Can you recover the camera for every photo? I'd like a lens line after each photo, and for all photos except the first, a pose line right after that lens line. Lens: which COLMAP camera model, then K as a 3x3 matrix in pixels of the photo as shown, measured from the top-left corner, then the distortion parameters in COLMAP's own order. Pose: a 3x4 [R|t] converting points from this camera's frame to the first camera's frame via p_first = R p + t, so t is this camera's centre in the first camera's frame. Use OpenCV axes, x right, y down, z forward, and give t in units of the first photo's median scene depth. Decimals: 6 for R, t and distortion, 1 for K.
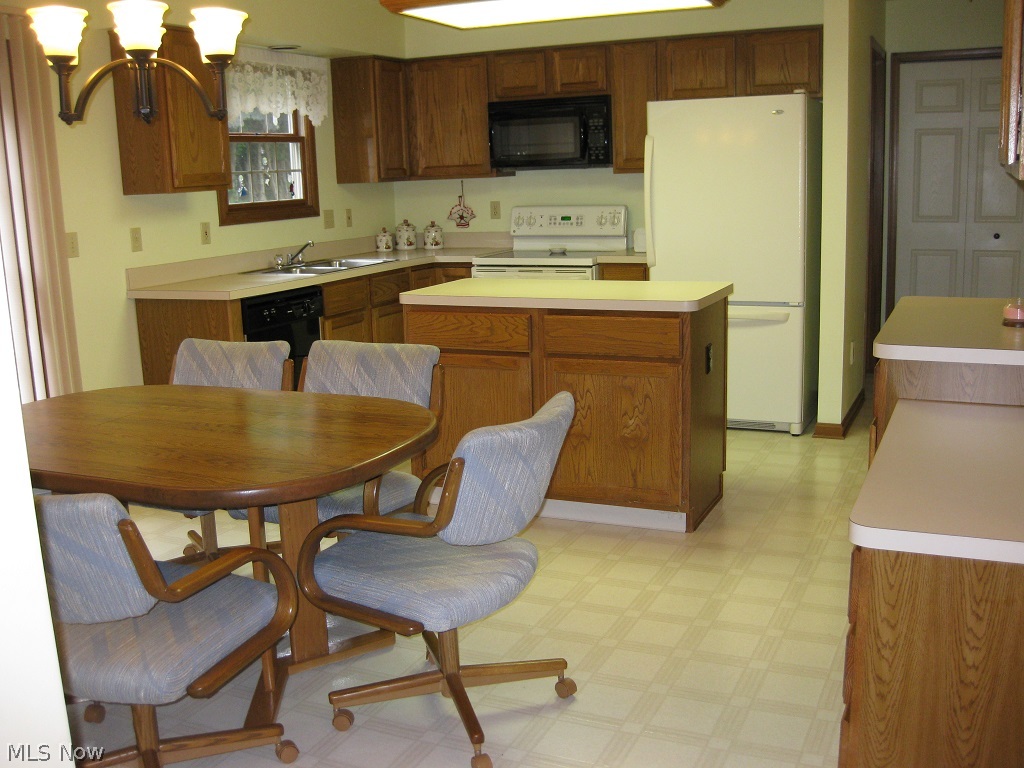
lens RADIAL K [[1052.2, 0, 512.0], [0, 1052.2, 384.0], [0, 0, 1]] dist [-0.187251, 0.151311]
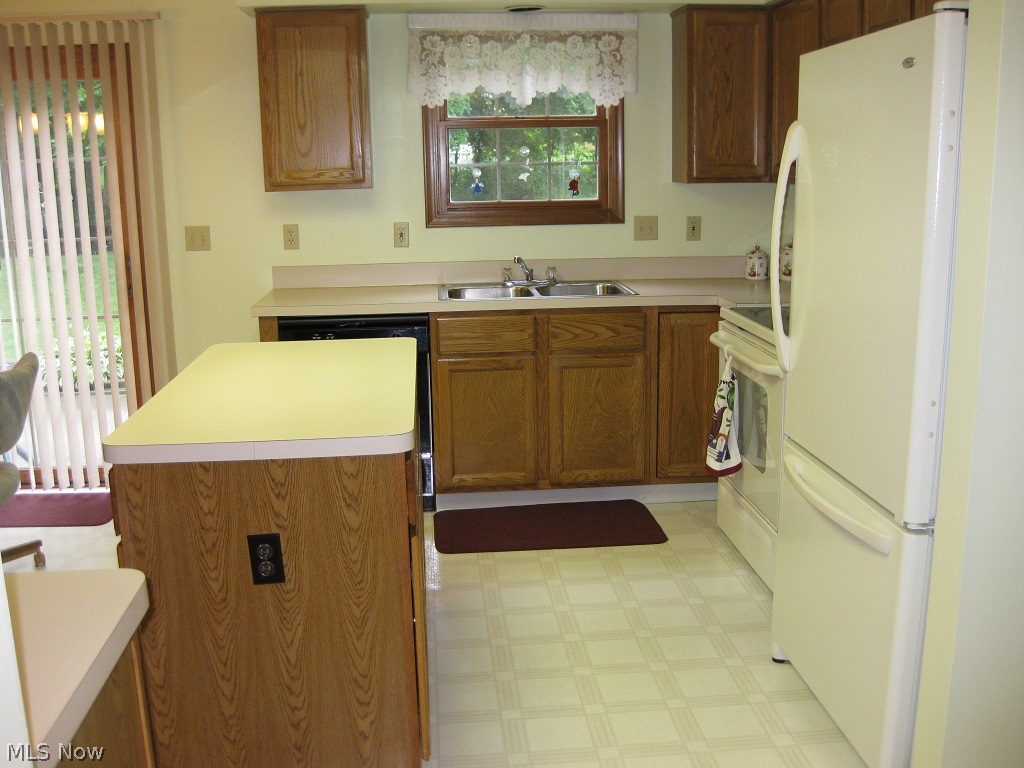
lens RADIAL K [[1052.2, 0, 512.0], [0, 1052.2, 384.0], [0, 0, 1]] dist [-0.187251, 0.151311]
pose [[0.498684, 0.202087, -0.842897, 0.456502], [-0.170249, 0.976336, 0.133355, -0.137838], [0.849900, 0.077001, 0.521288, 0.552366]]
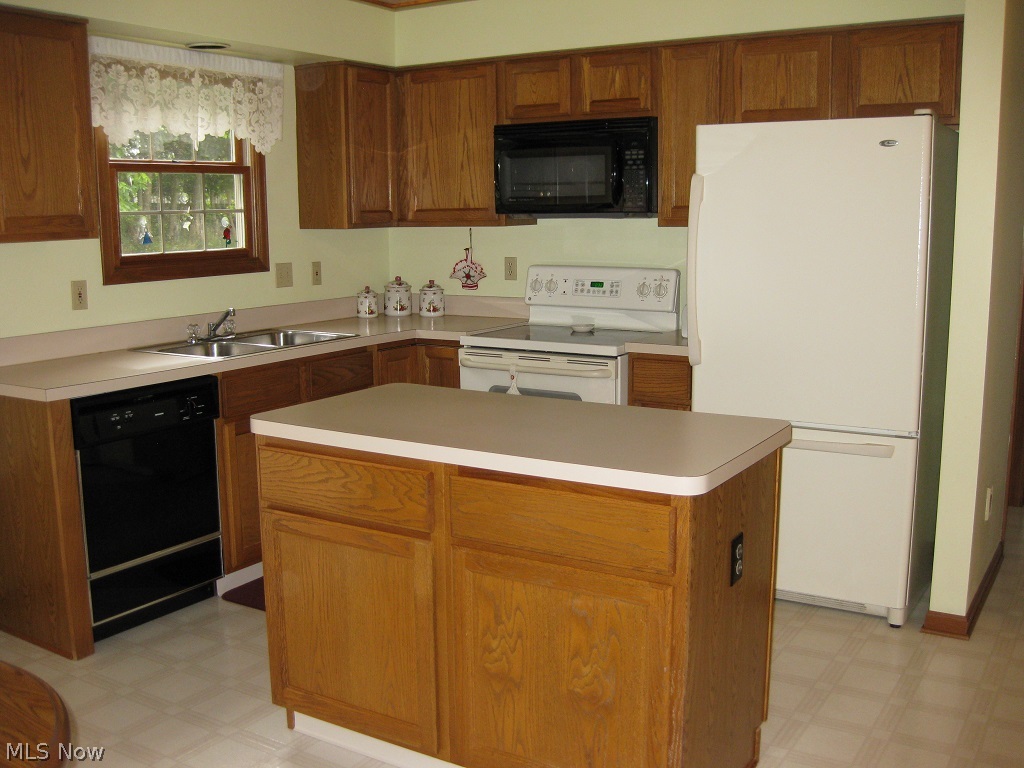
lens RADIAL K [[1052.2, 0, 512.0], [0, 1052.2, 384.0], [0, 0, 1]] dist [-0.187251, 0.151311]
pose [[0.991883, 0.044746, -0.119021, 0.087576], [-0.048657, 0.998360, -0.030163, -0.066425], [0.117476, 0.035709, 0.992433, 0.276691]]
